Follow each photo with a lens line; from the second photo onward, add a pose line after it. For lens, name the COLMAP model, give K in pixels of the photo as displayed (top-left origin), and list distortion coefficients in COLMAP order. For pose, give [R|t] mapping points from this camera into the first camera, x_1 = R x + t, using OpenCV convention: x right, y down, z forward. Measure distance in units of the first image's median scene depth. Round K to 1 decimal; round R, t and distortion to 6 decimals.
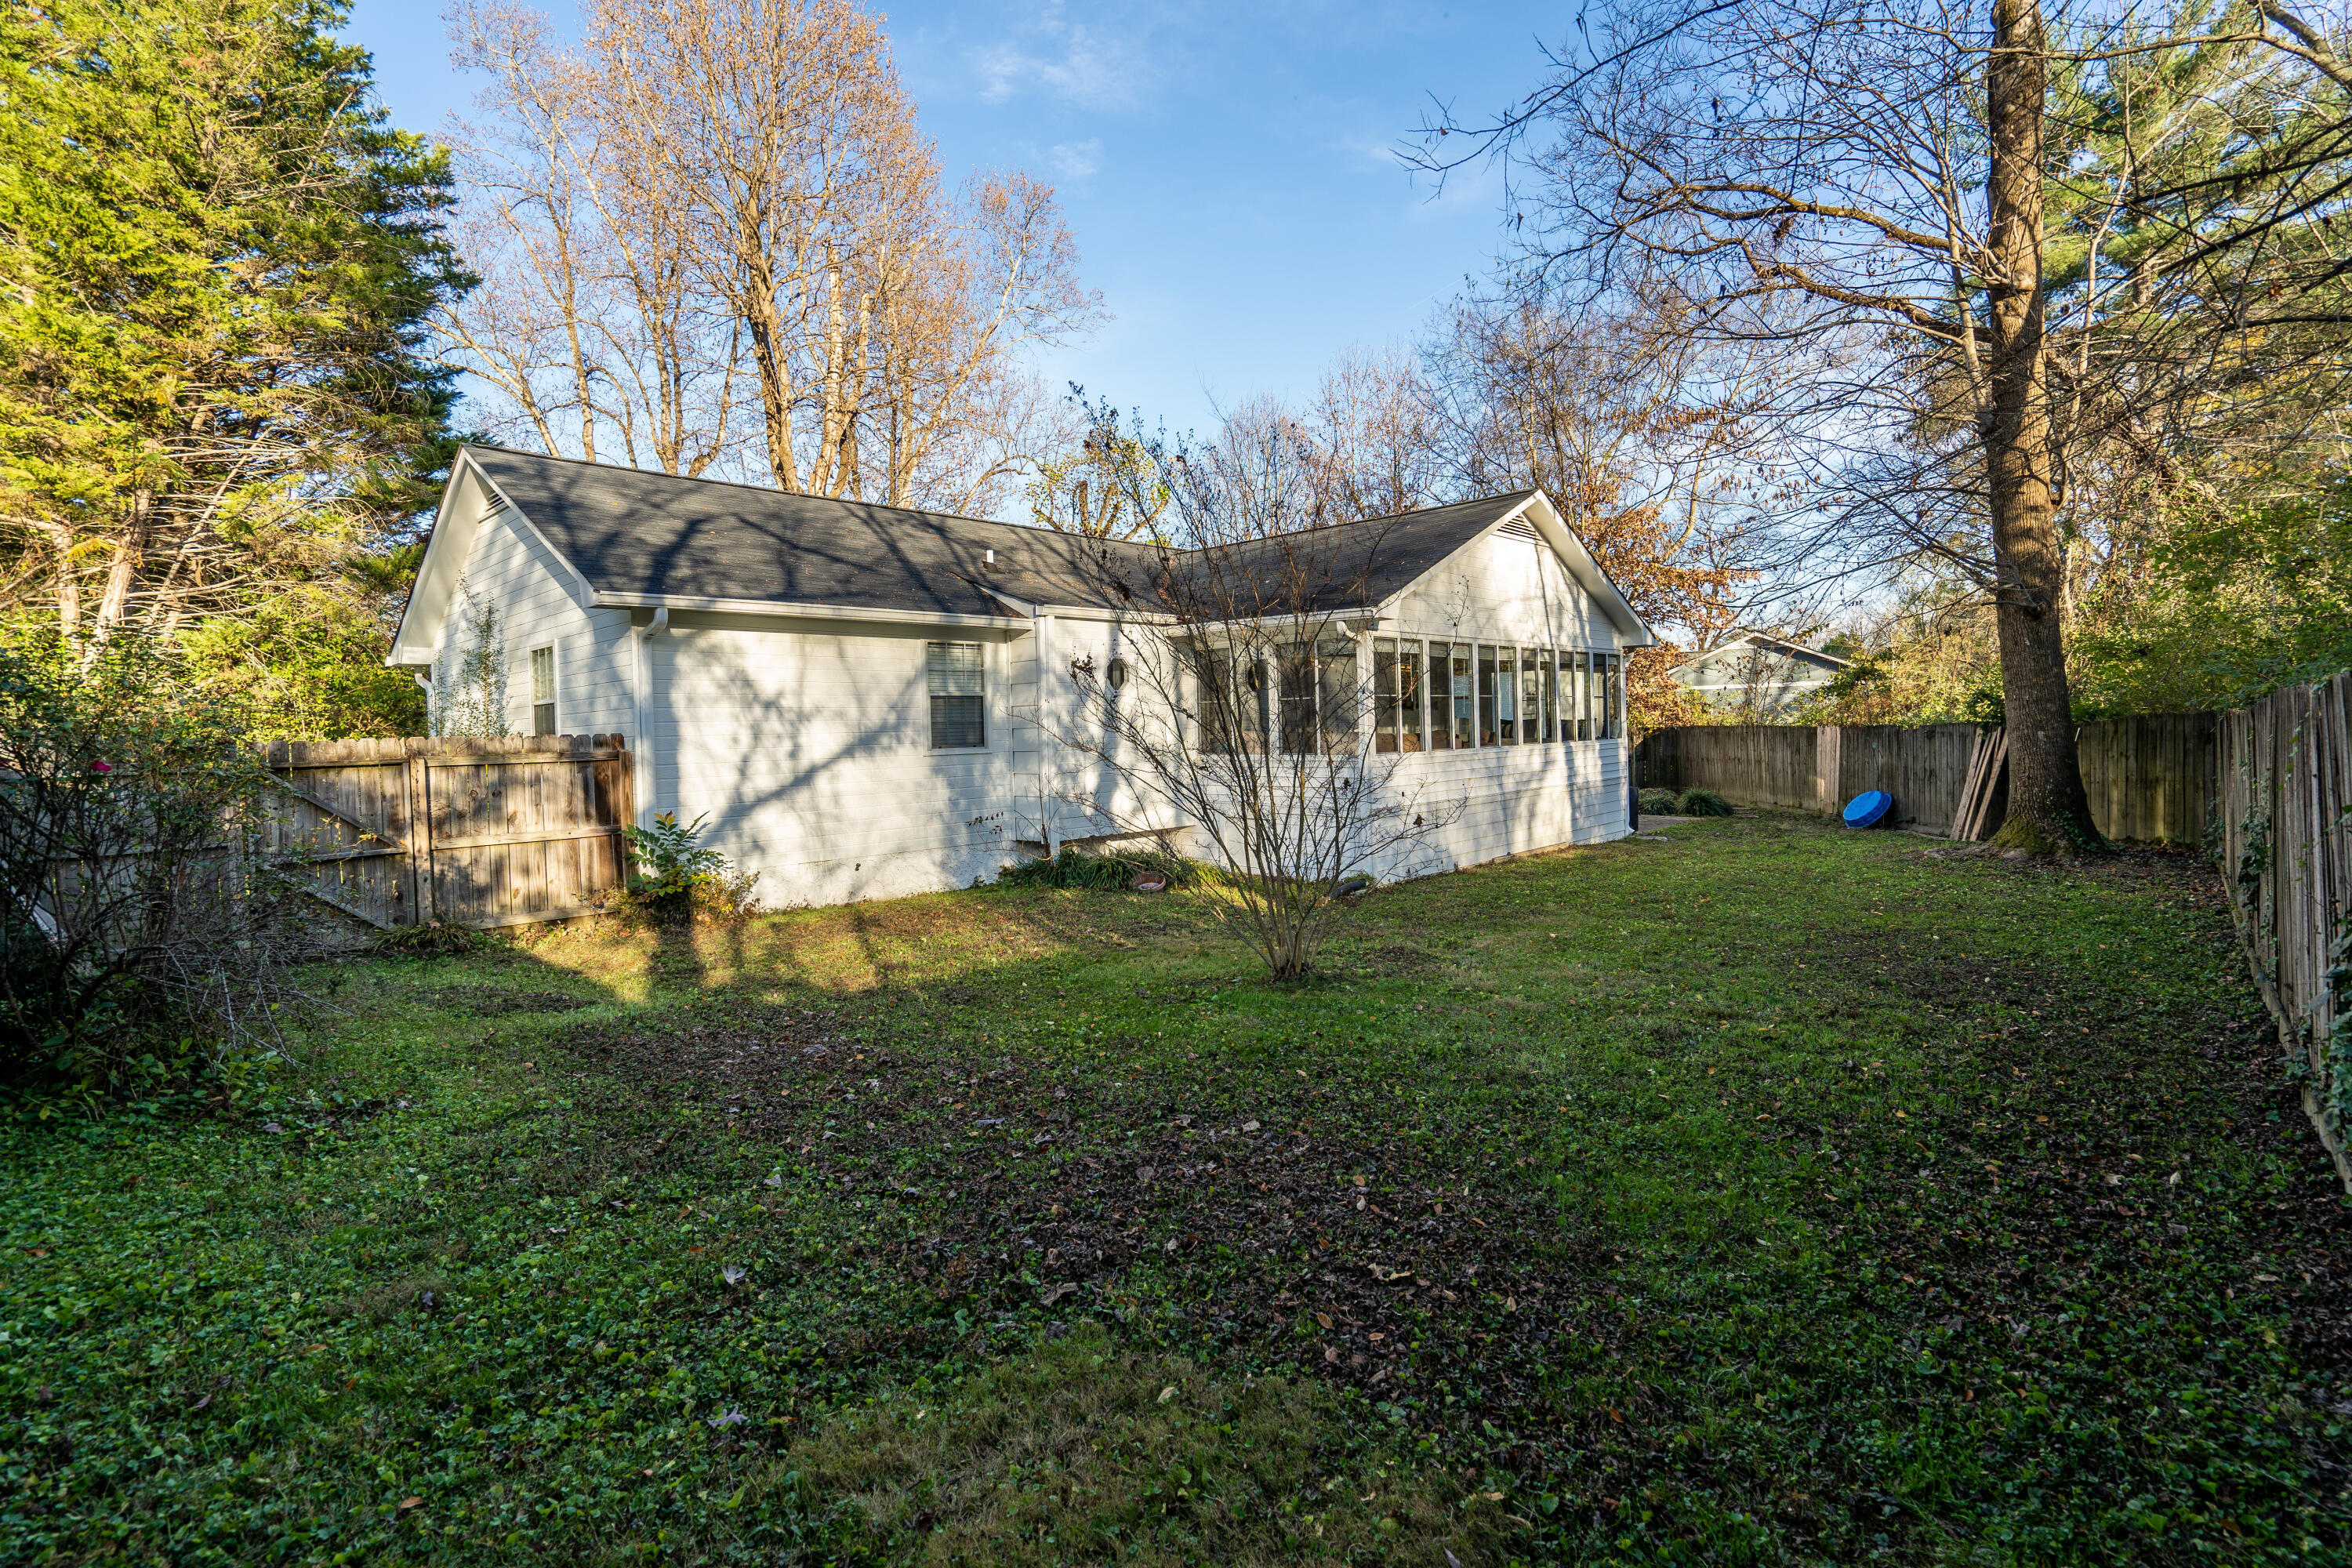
lens RADIAL K [[1071.8, 0, 1172.2], [0, 1071.8, 773.1], [0, 0, 1]] dist [-0.005911, 0.001373]
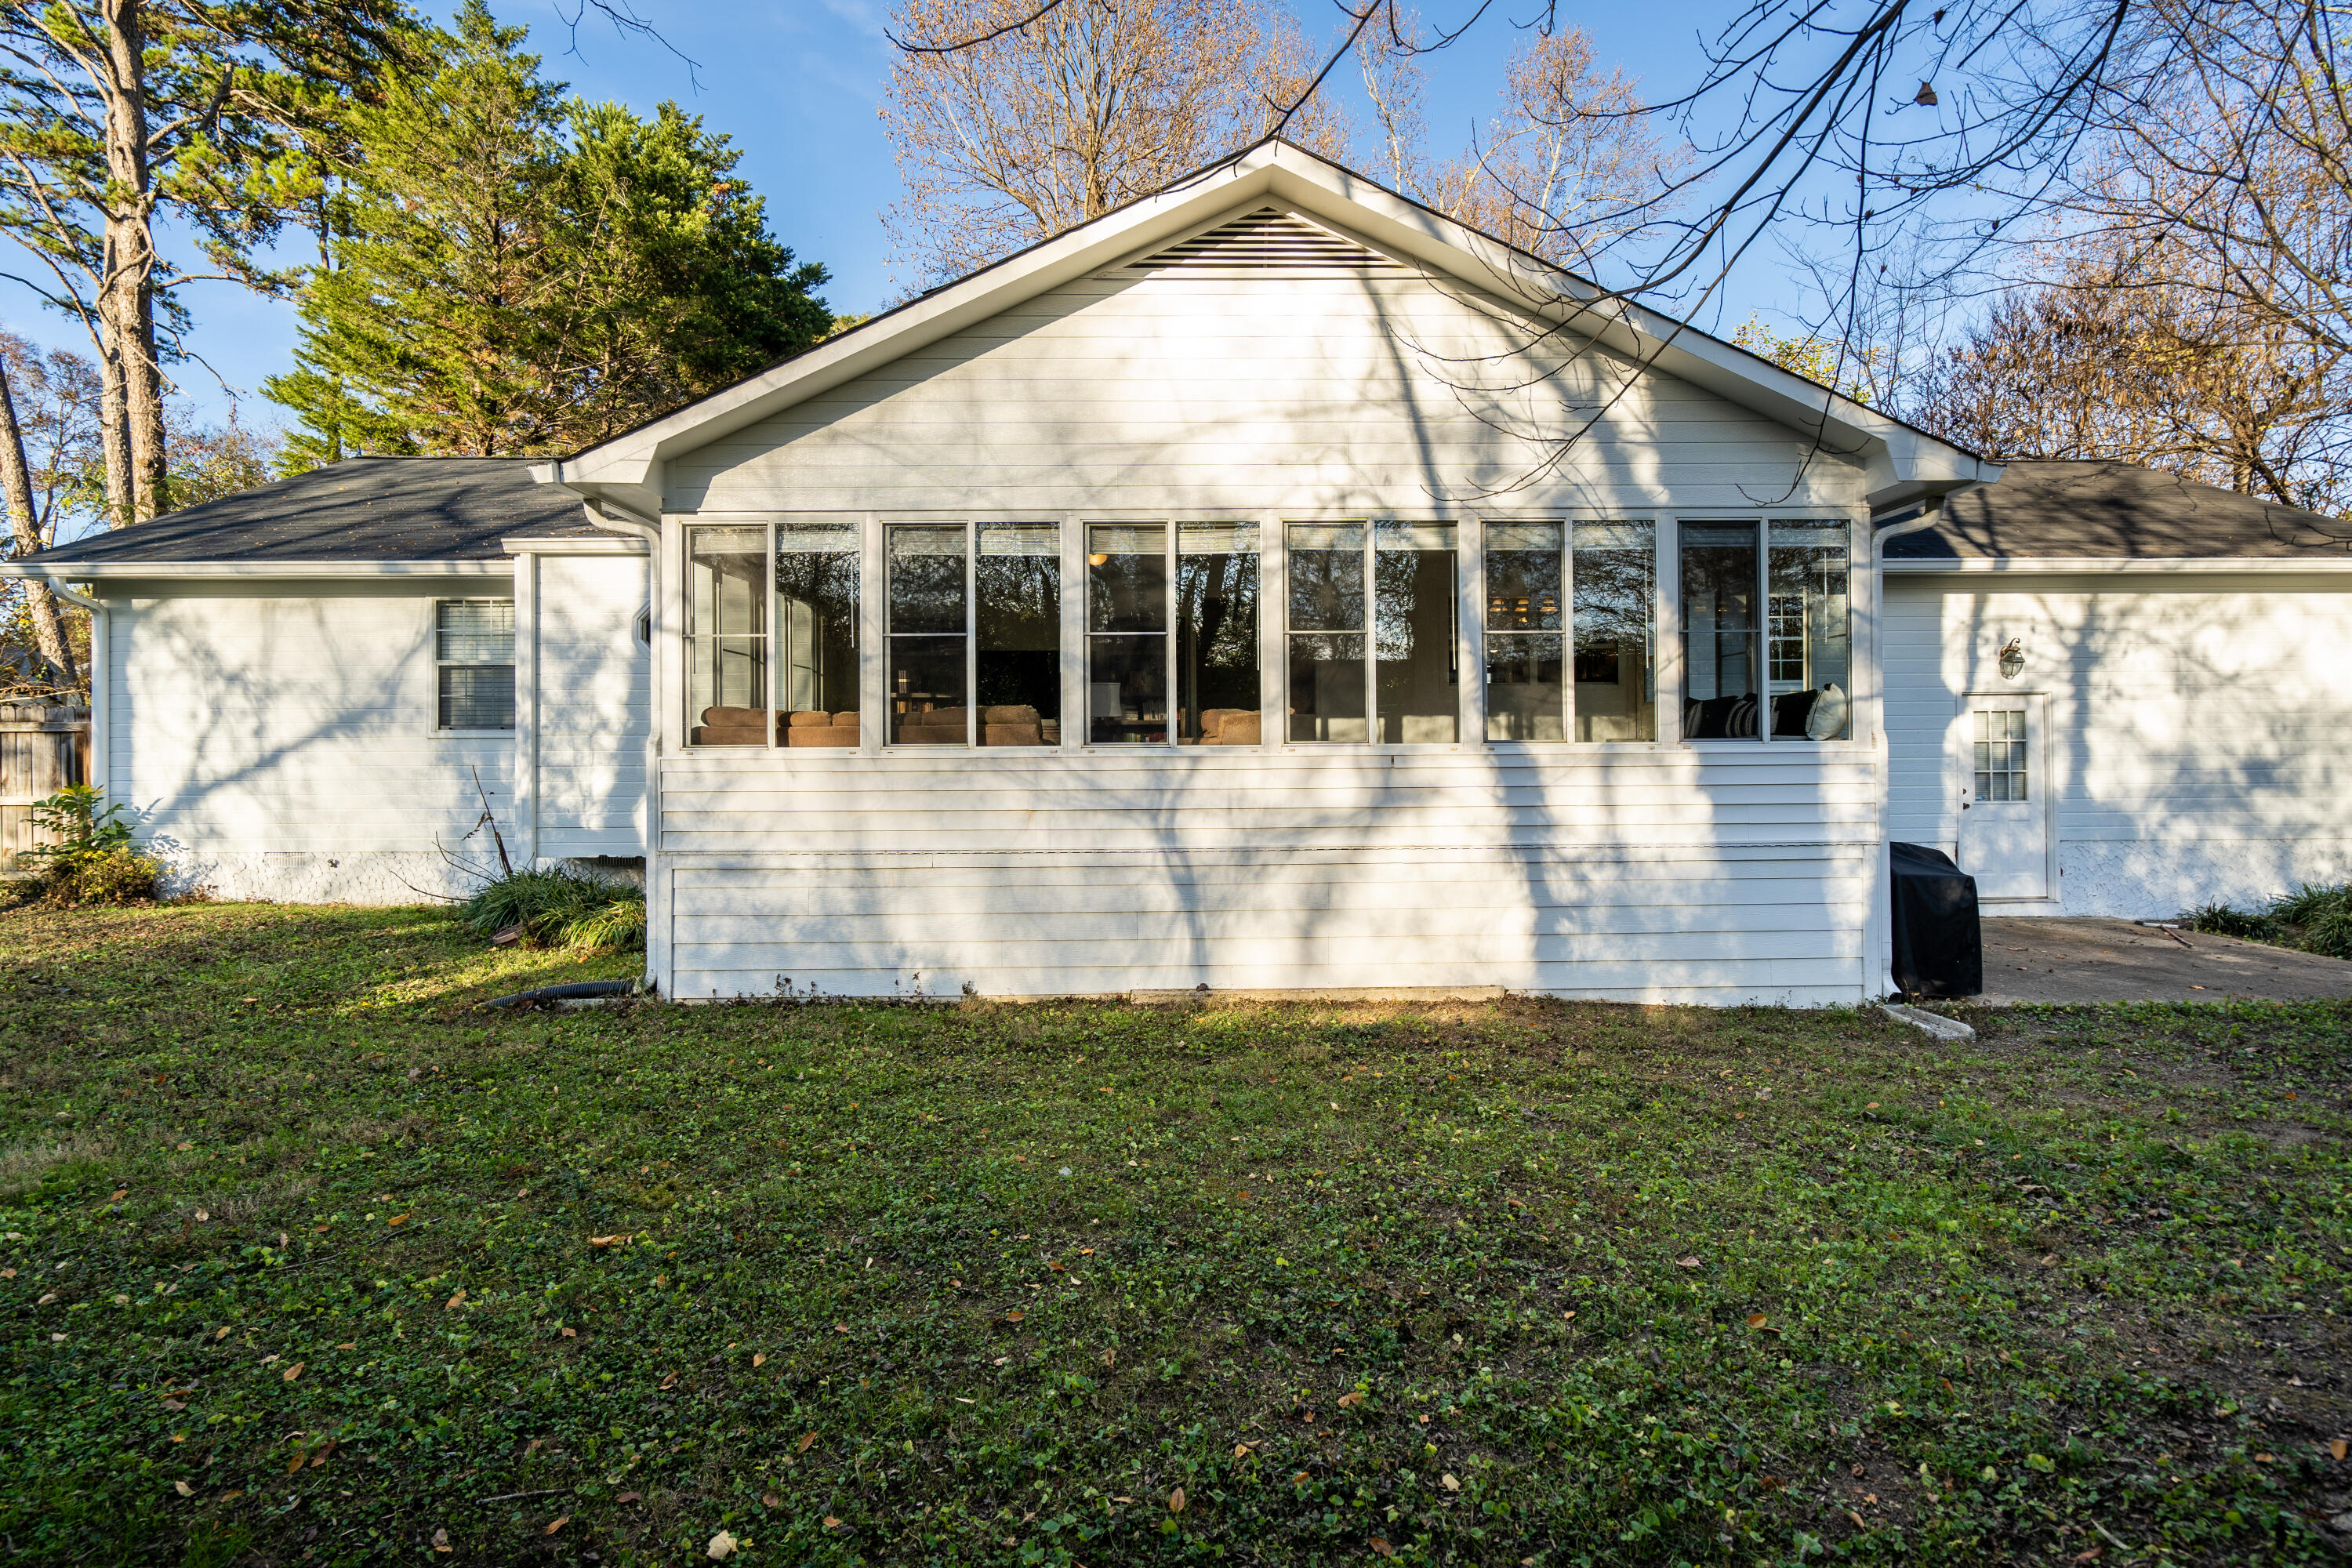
lens RADIAL K [[1071.8, 0, 1180.0], [0, 1071.8, 761.0], [0, 0, 1]] dist [-0.005911, 0.001373]
pose [[0.712606, 0.023780, -0.701161, 0.824661], [-0.041380, 0.999110, -0.008170, -0.018742], [0.700343, 0.034836, 0.712956, 0.897224]]
